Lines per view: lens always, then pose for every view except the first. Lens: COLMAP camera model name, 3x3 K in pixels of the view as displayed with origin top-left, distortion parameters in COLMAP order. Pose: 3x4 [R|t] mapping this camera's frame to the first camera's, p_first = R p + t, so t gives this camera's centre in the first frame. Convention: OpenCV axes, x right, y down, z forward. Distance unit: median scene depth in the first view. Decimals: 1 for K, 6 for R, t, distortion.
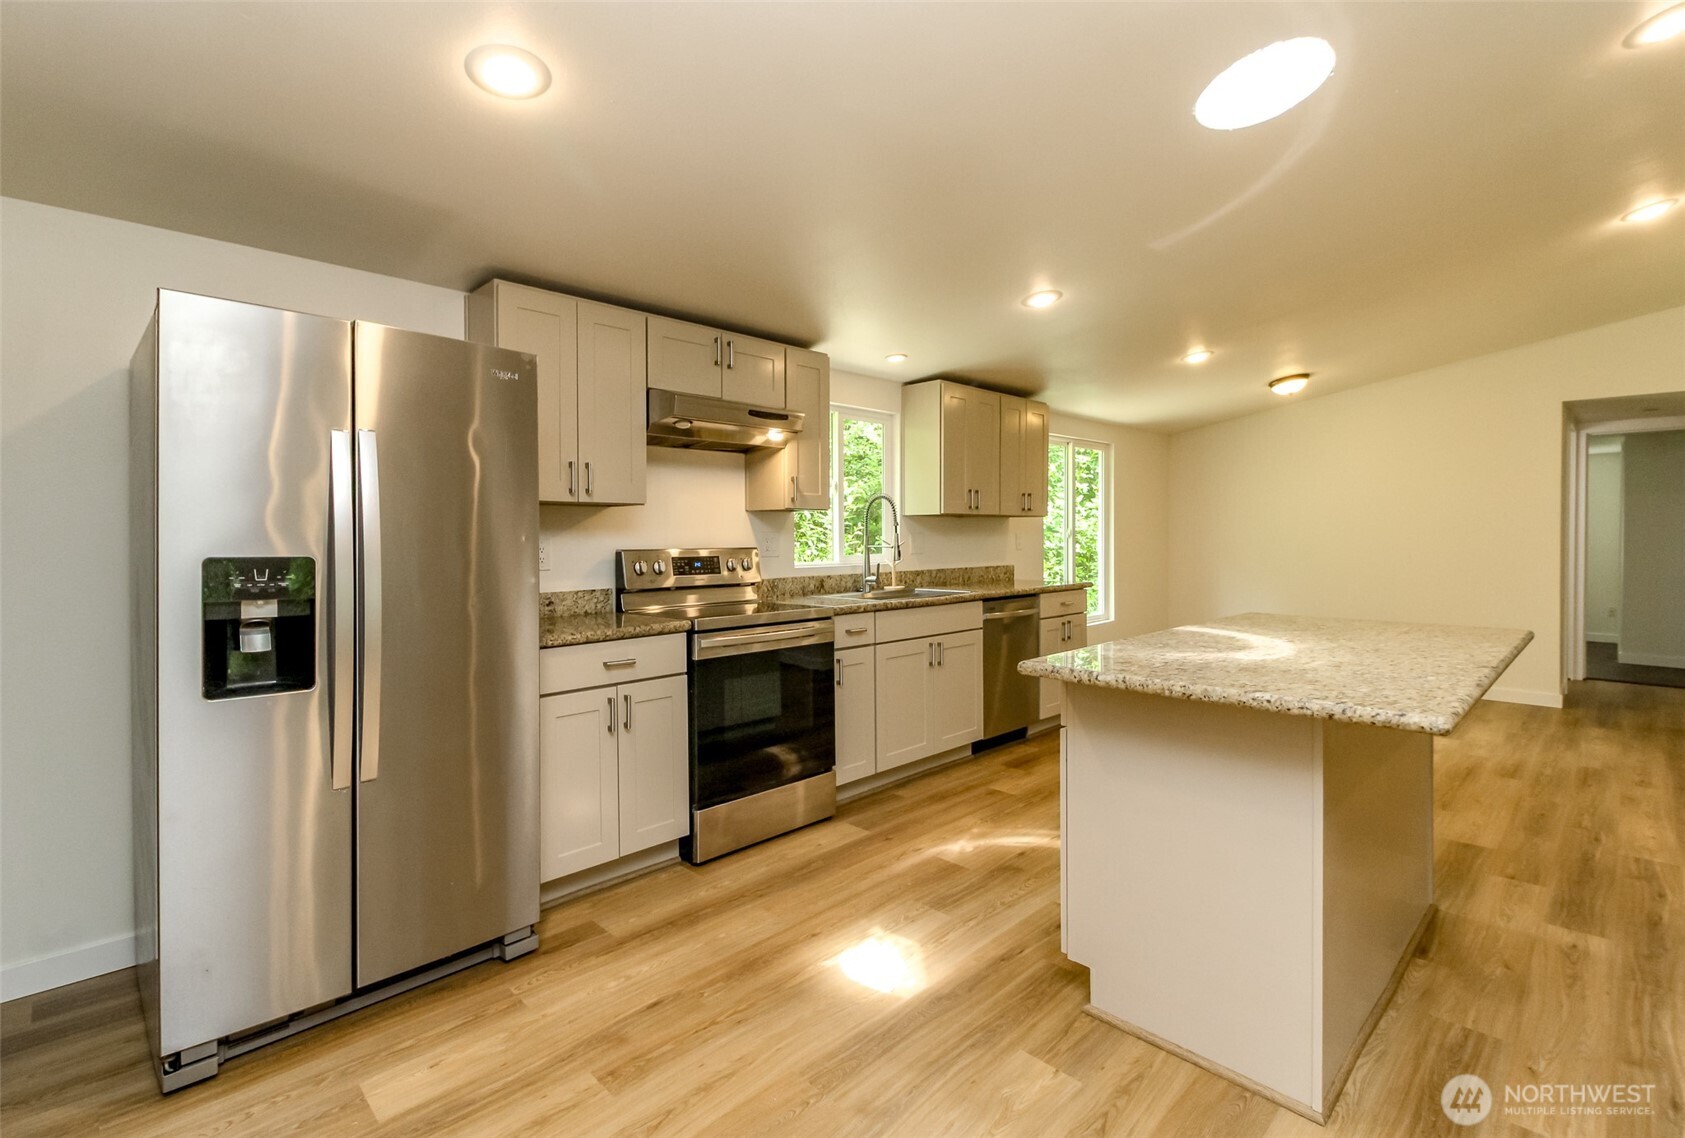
lens RADIAL K [[783.3, 0, 798.7], [0, 783.3, 548.3], [0, 0, 1]] dist [-0.012853, -0.001780]
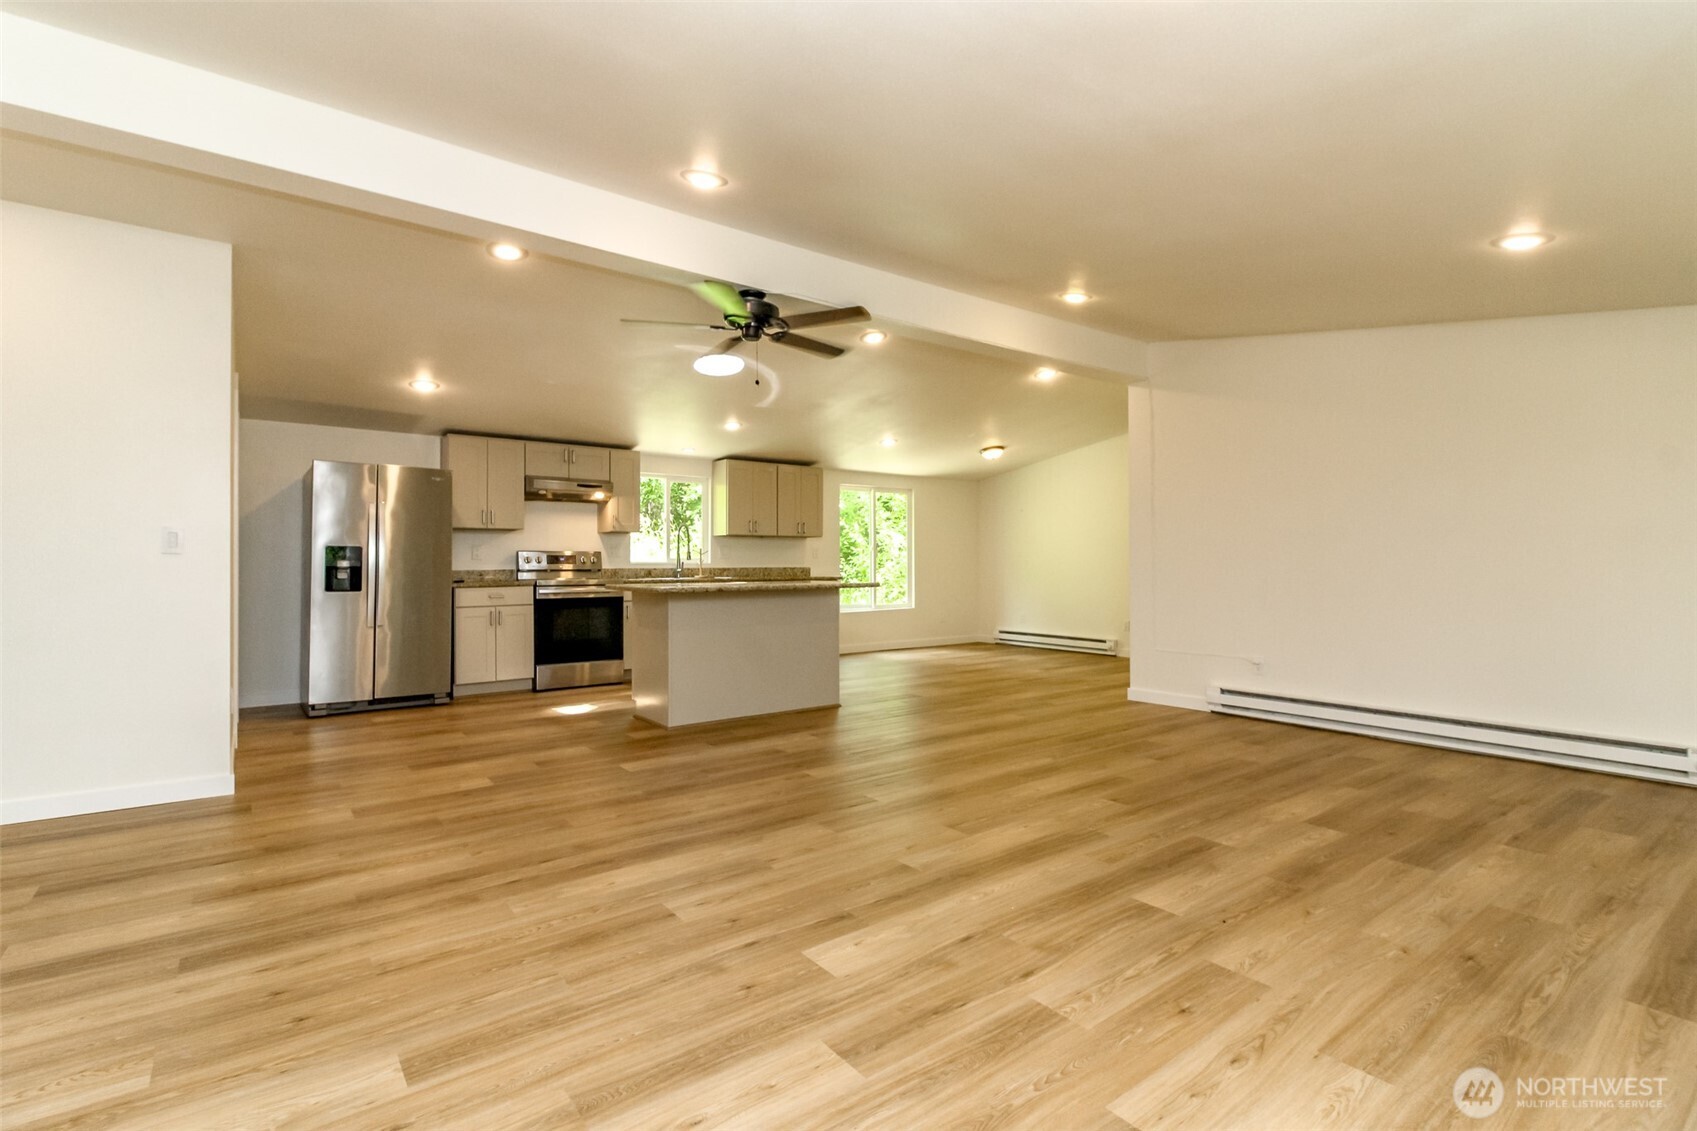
lens RADIAL K [[785.2, 0, 833.3], [0, 785.2, 571.6], [0, 0, 1]] dist [0.000547, -0.000646]
pose [[0.992145, 0.008743, -0.124791, 0.821999], [-0.009236, 0.999952, -0.003378, 0.054670], [0.124755, 0.004504, 0.992177, -0.931743]]
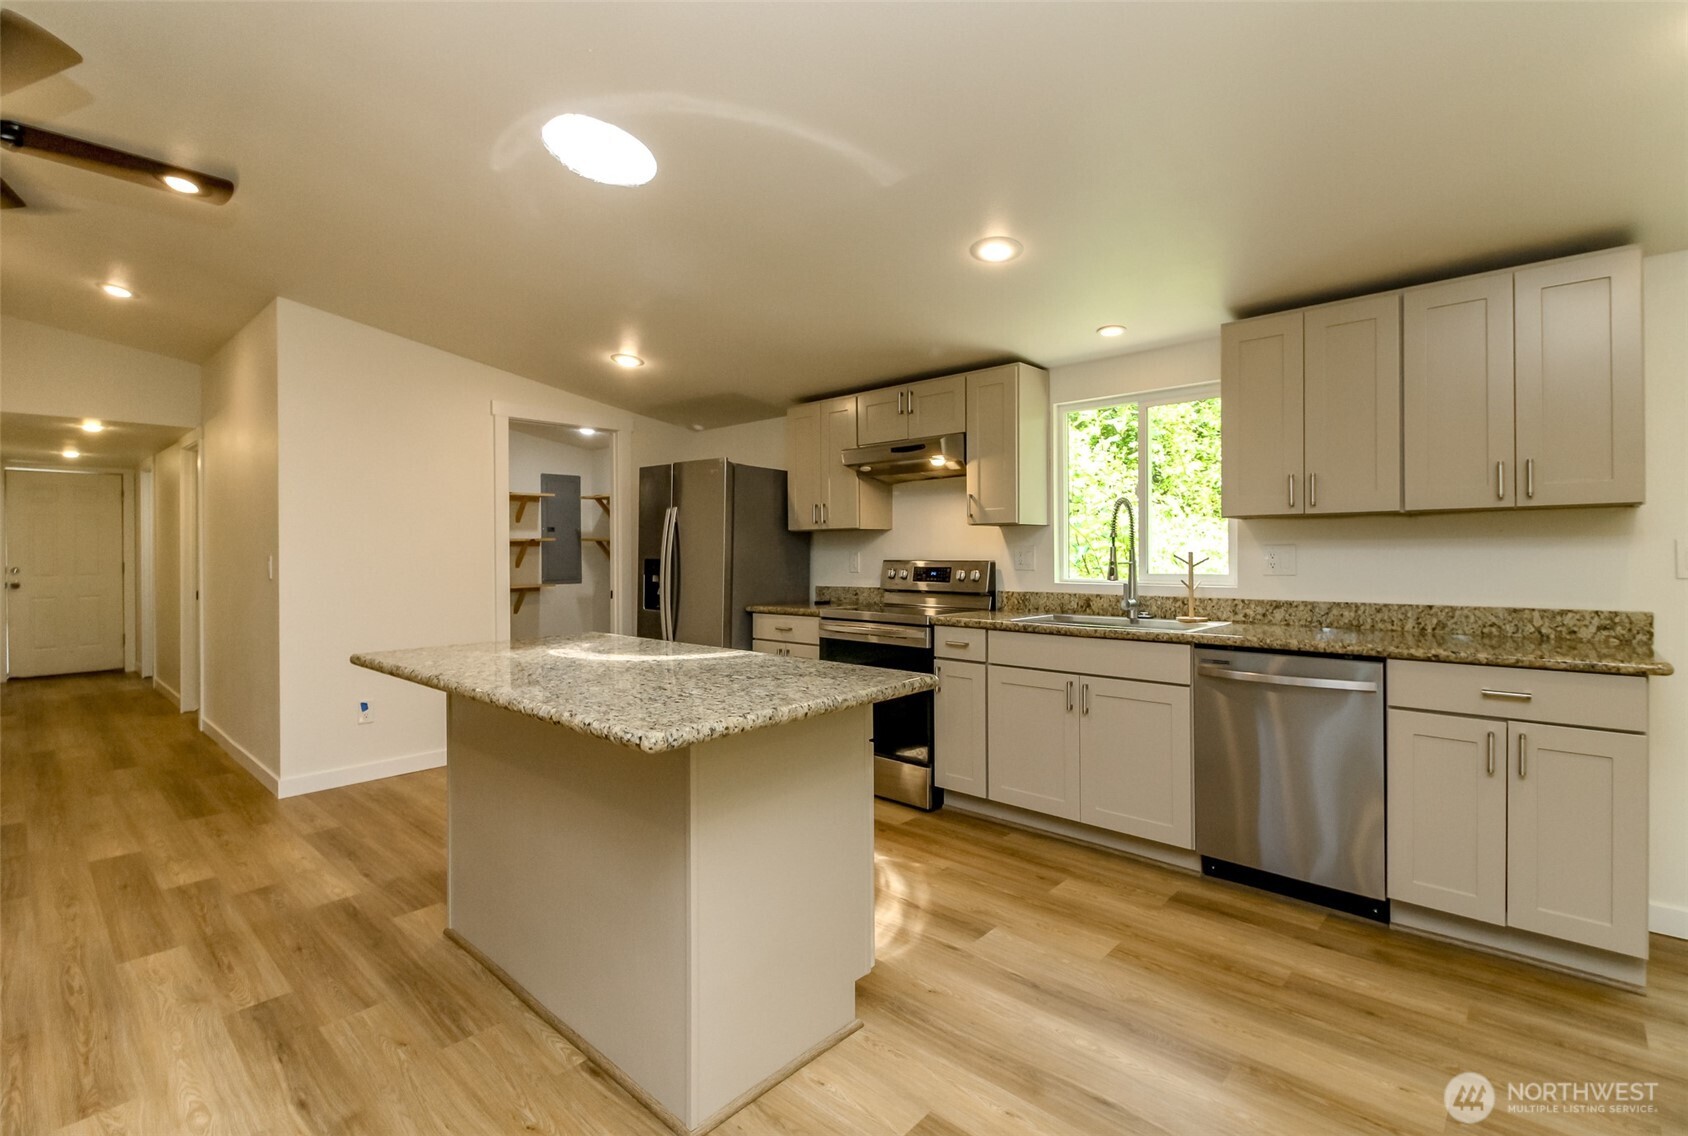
lens RADIAL K [[784.7, 0, 859.9], [0, 784.7, 551.2], [0, 0, 1]] dist [-0.012853, -0.001780]
pose [[0.056076, 0.007234, -0.998400, 1.085994], [-0.007832, 0.999946, 0.006805, -0.021353], [0.998396, 0.007438, 0.056129, 0.819674]]
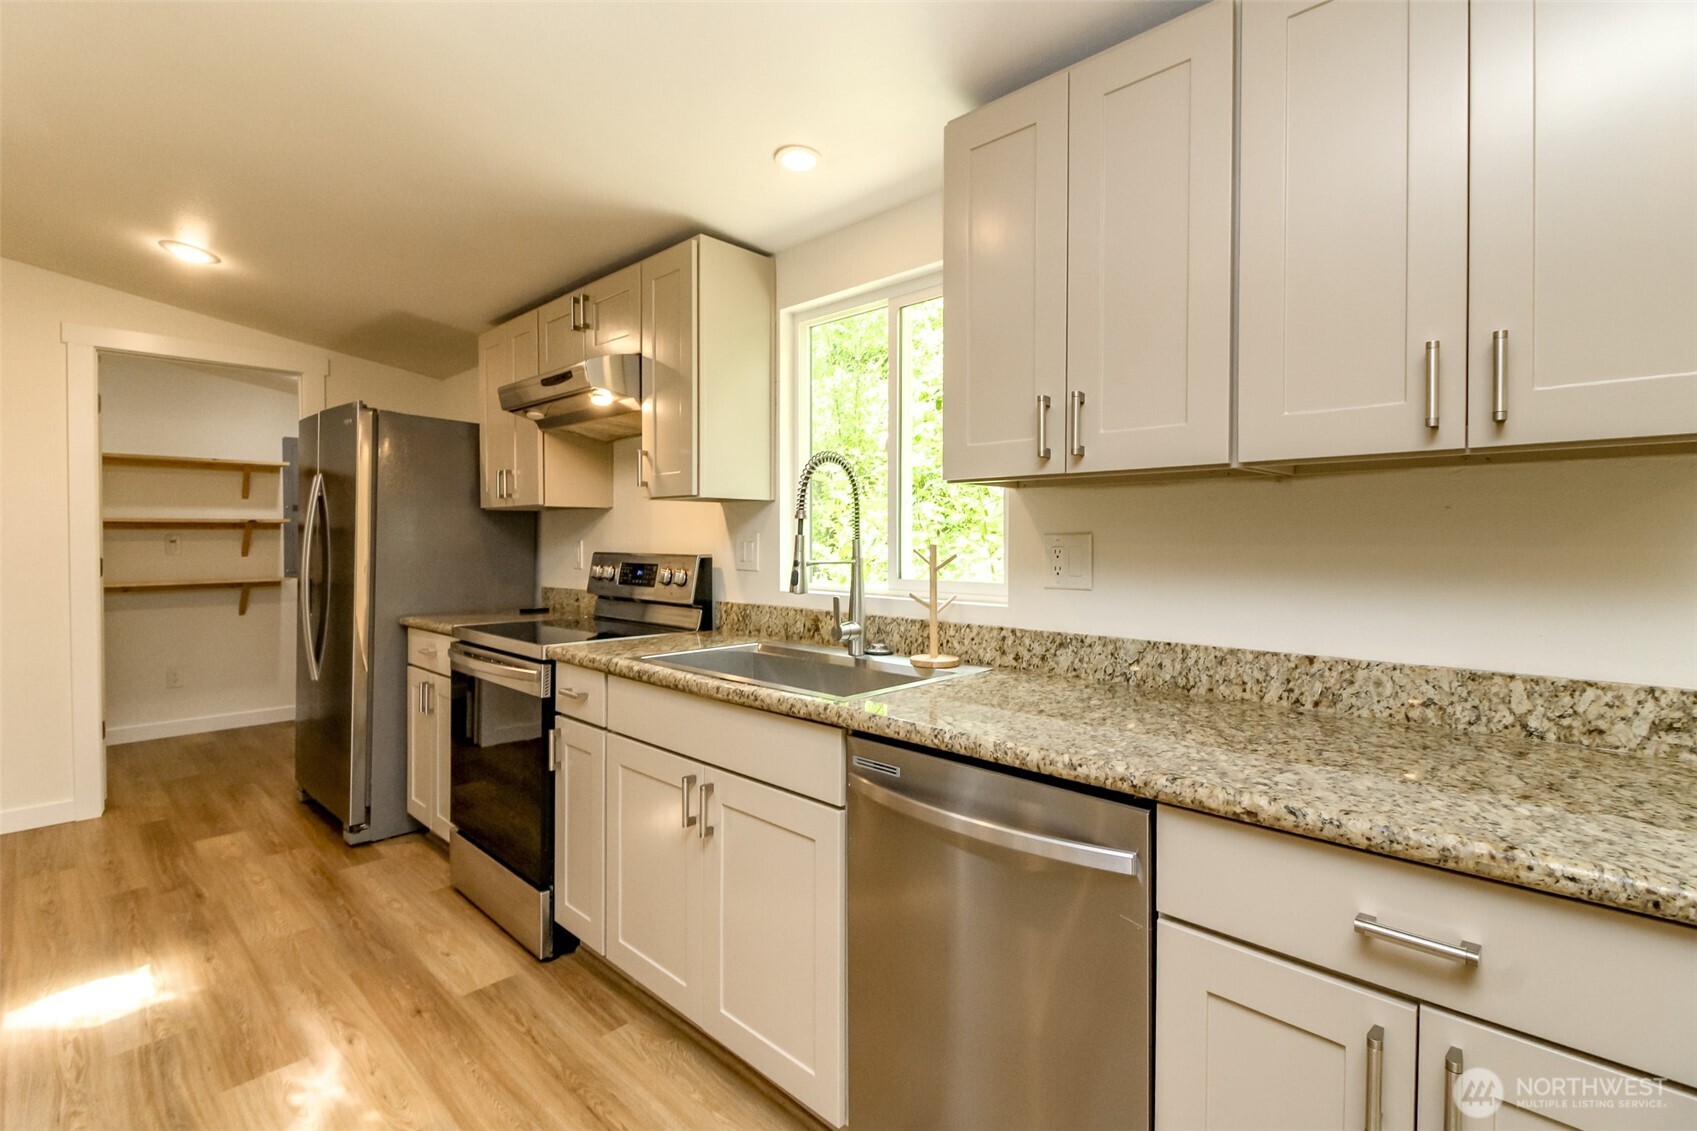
lens RADIAL K [[785.2, 0, 893.3], [0, 785.2, 537.6], [0, 0, 1]] dist [0.000547, -0.000646]
pose [[0.066505, 0.010298, -0.997733, 0.706111], [-0.012832, 0.999873, 0.009465, -0.027141], [0.997704, 0.012174, 0.066629, 1.211578]]
